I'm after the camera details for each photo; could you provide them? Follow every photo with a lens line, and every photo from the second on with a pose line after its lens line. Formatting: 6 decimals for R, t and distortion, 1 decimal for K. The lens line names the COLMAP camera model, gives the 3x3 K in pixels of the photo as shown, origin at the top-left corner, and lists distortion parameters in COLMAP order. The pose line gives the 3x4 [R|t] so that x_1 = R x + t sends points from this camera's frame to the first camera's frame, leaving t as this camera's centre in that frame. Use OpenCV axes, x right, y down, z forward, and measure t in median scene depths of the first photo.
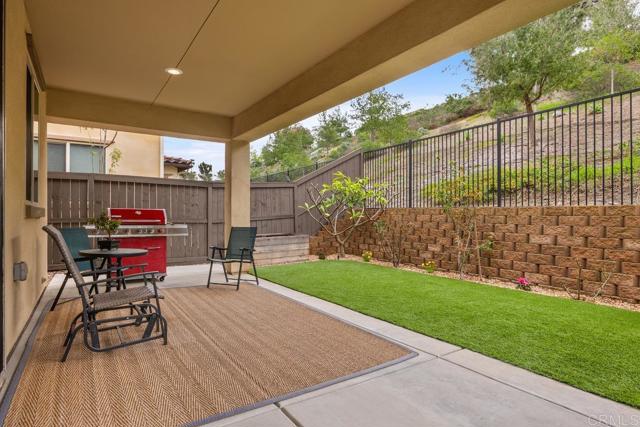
lens RADIAL K [[352.1, 0, 320.0], [0, 352.1, 213.5], [0, 0, 1]] dist [-0.000669, -0.000070]
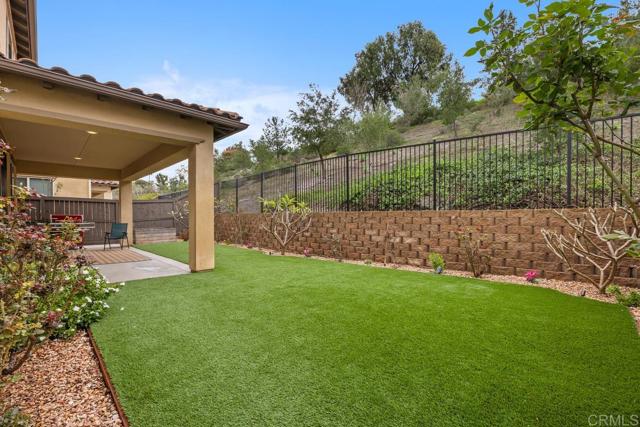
lens RADIAL K [[285.3, 0, 320.0], [0, 285.3, 213.5], [0, 0, 1]] dist [-0.027113, 0.000117]
pose [[0.981887, -0.003302, 0.189438, 0.461238], [0.005350, 0.999933, -0.010301, -0.000773], [-0.189391, 0.011128, 0.981839, -0.643653]]
